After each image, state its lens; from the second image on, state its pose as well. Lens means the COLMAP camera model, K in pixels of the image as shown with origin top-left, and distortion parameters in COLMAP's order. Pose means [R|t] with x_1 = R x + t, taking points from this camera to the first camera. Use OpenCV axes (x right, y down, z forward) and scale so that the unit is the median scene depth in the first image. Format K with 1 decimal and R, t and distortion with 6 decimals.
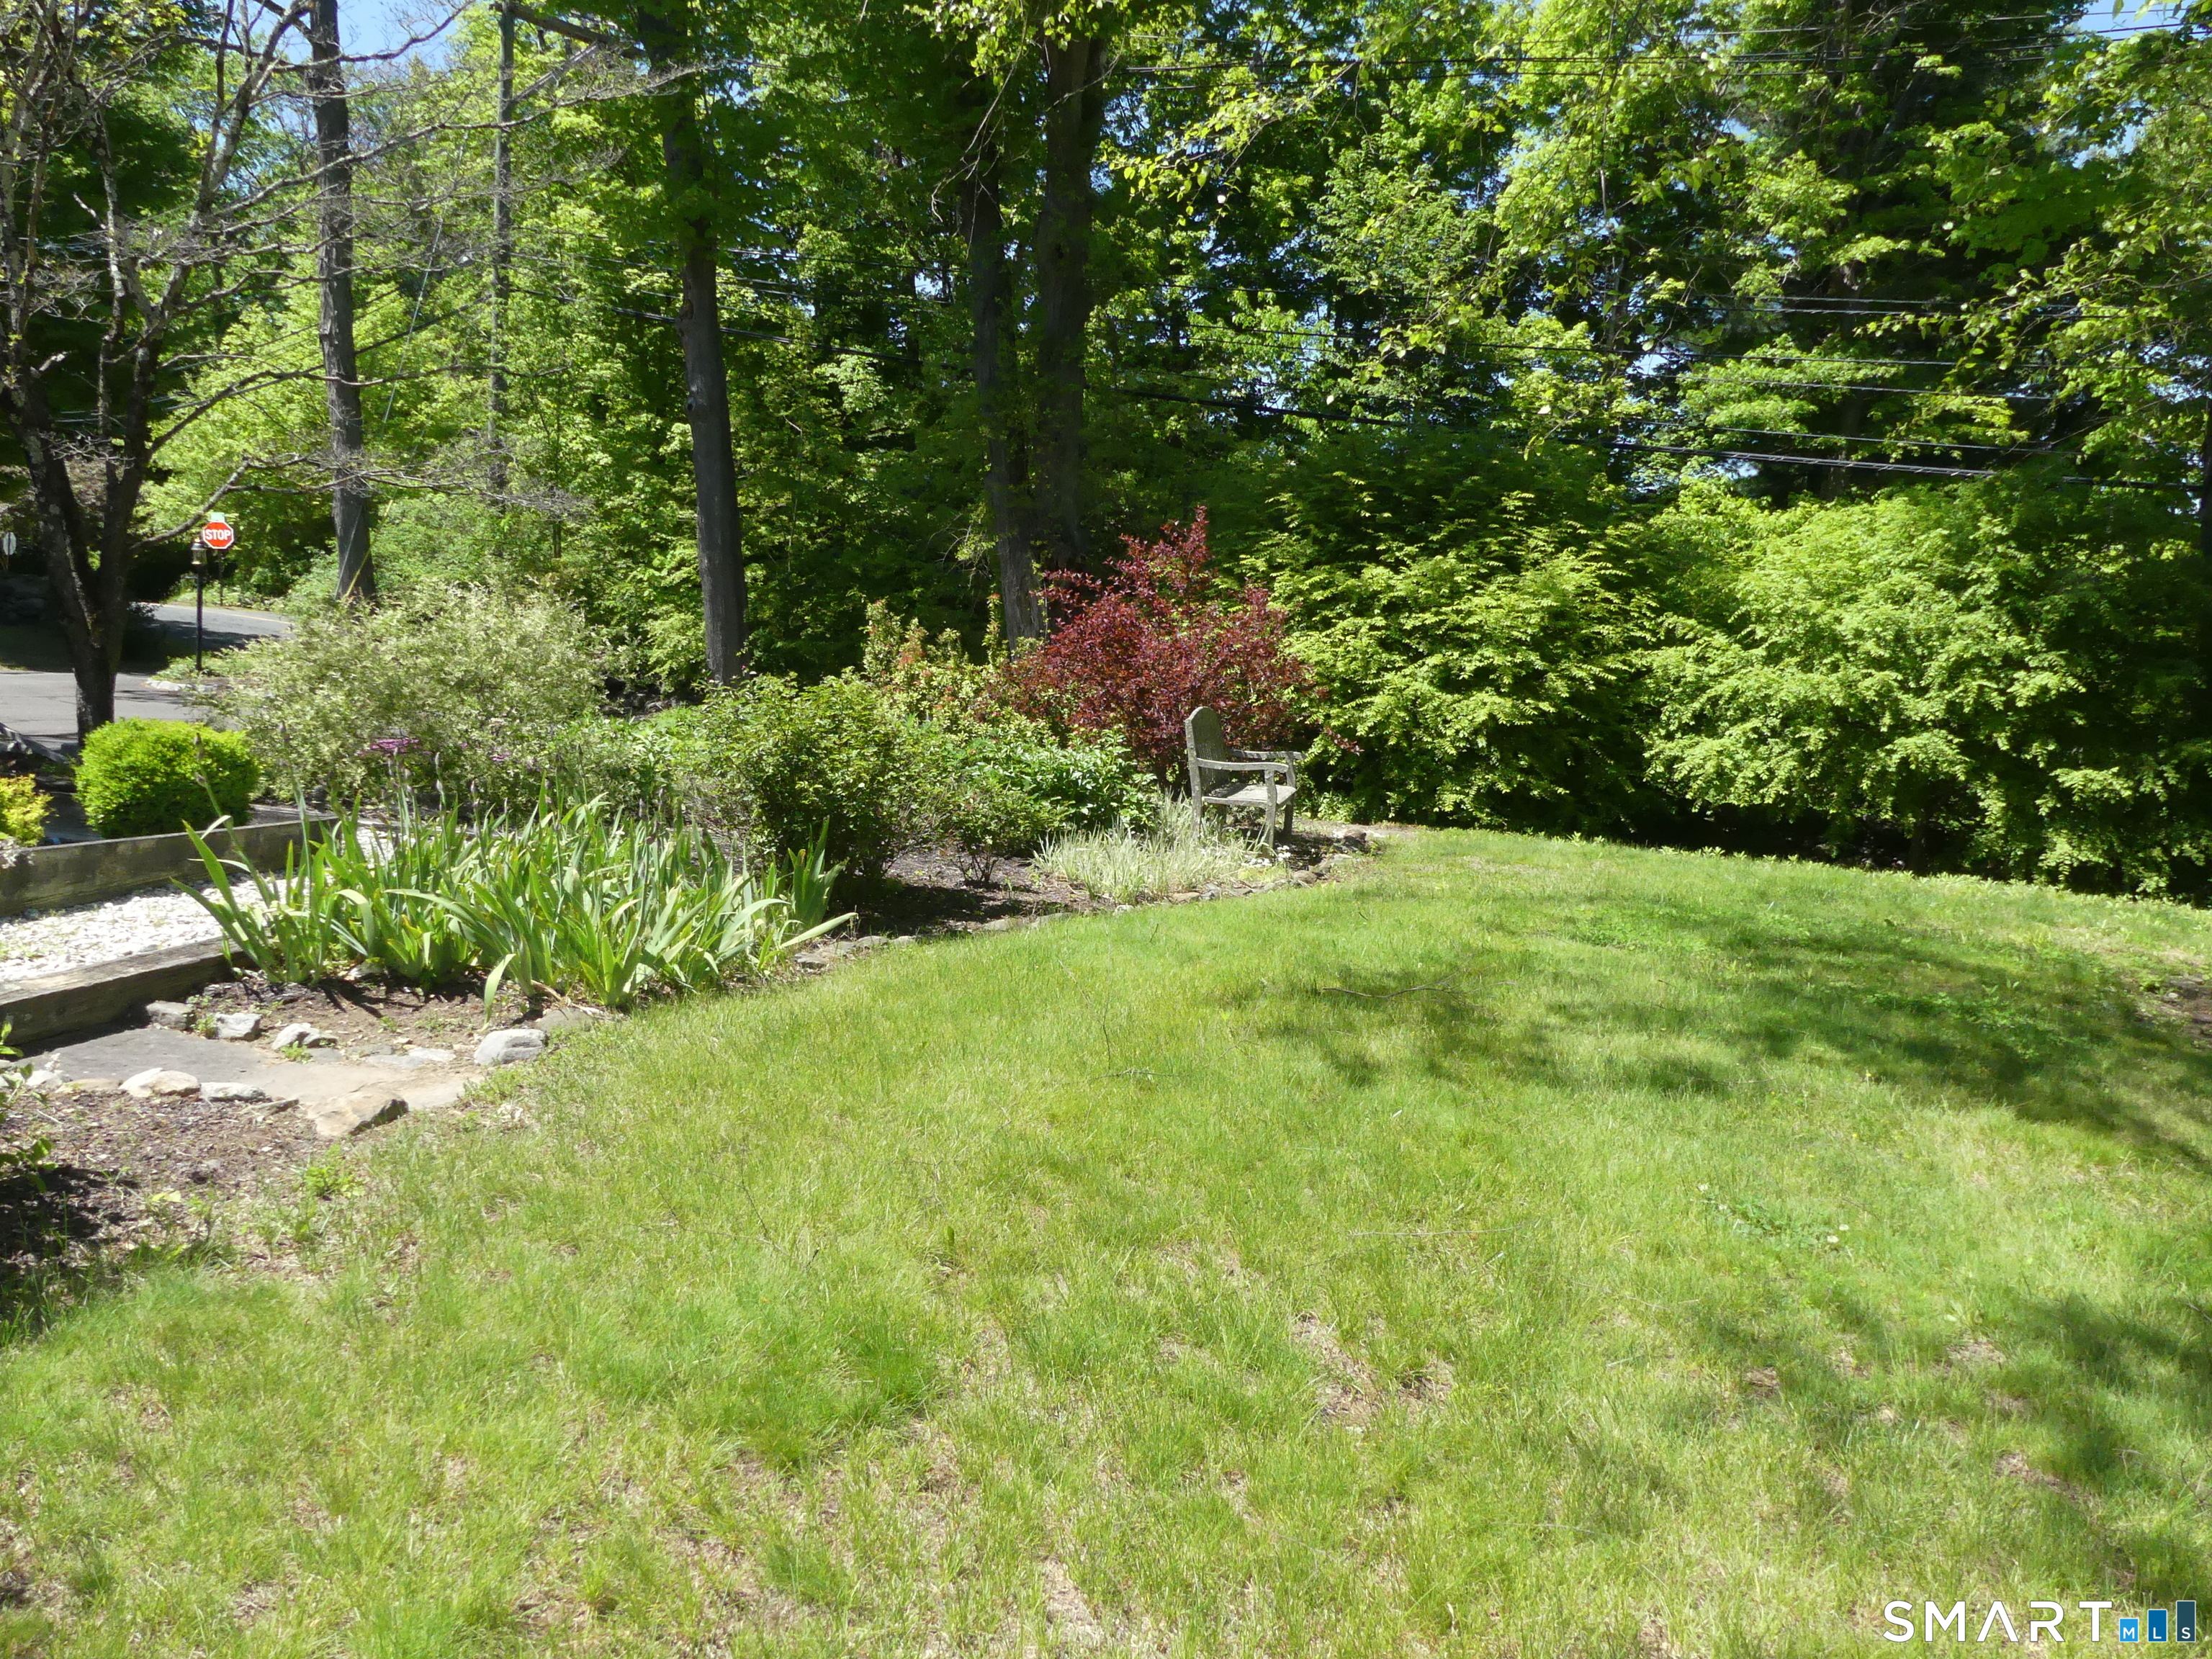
lens RADIAL K [[1618.6, 0, 1106.0], [0, 1618.6, 829.5], [0, 0, 1]] dist [-0.010302, -0.105753]
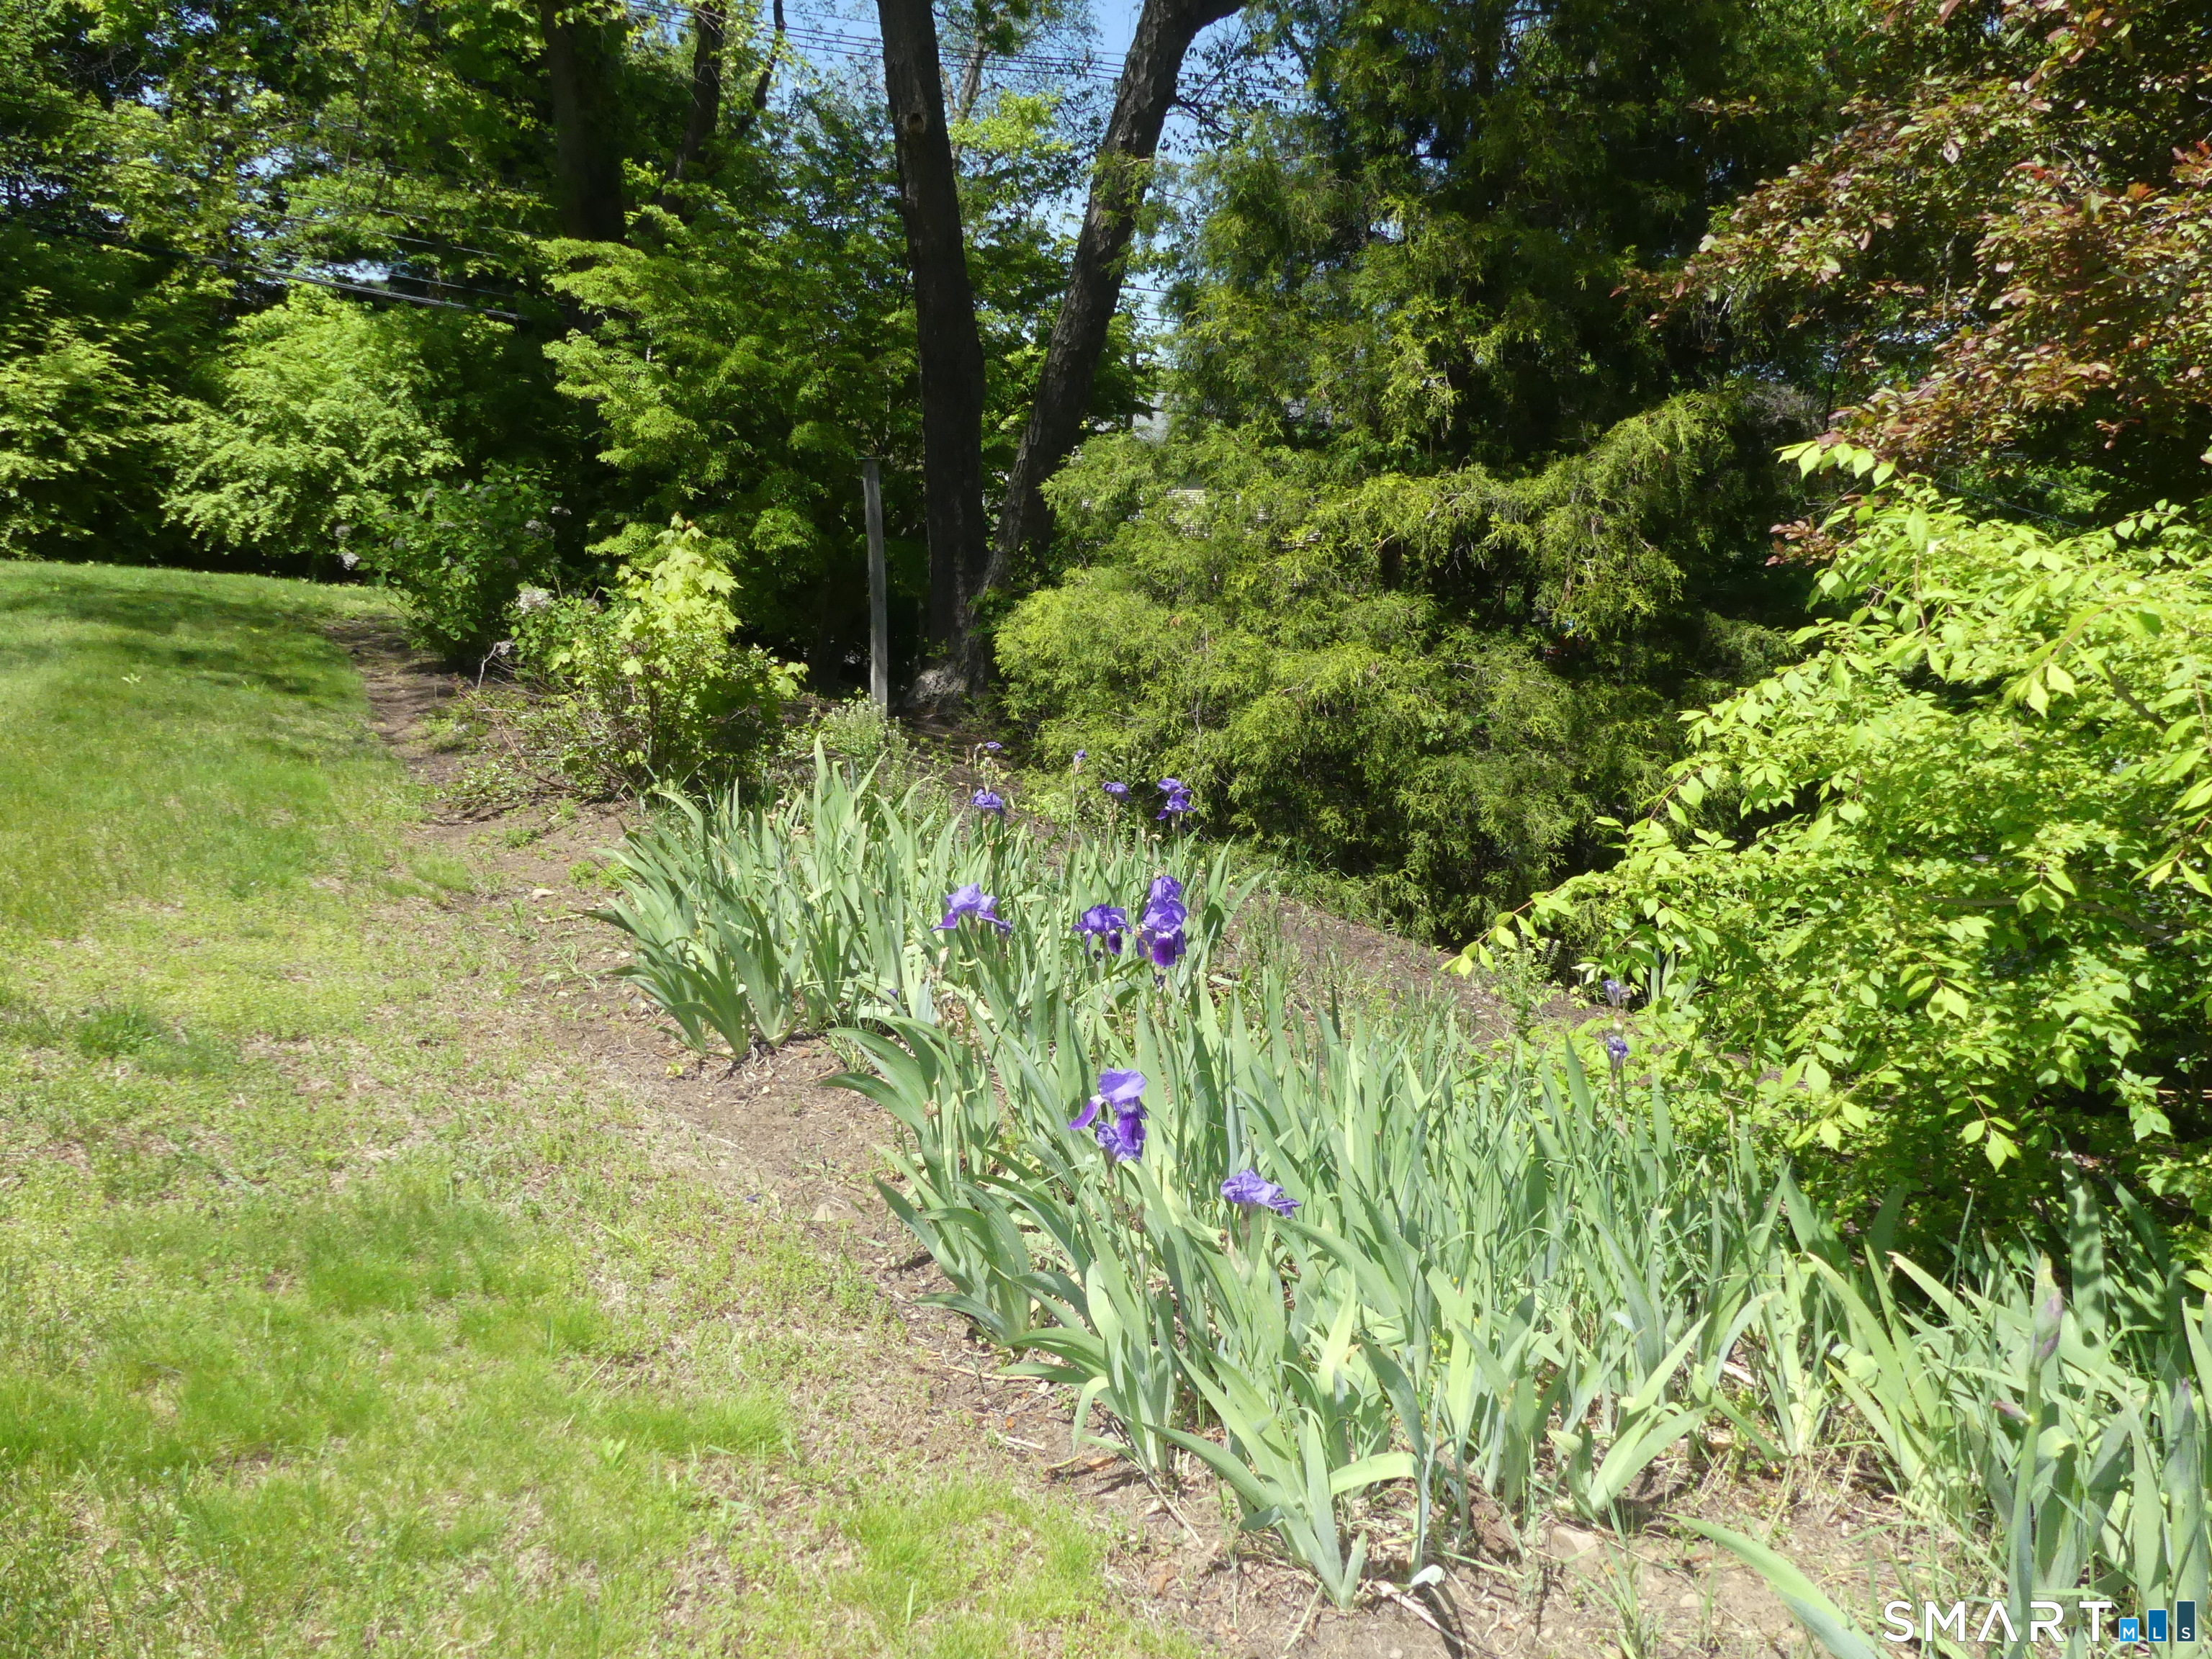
lens RADIAL K [[1613.2, 0, 1106.0], [0, 1613.2, 829.5], [0, 0, 1]] dist [-0.004311, -0.006875]
pose [[0.755270, -0.102956, 0.647276, 0.041334], [0.023960, 0.991262, 0.129713, 0.063797], [-0.654975, -0.082460, 0.751138, -0.512585]]
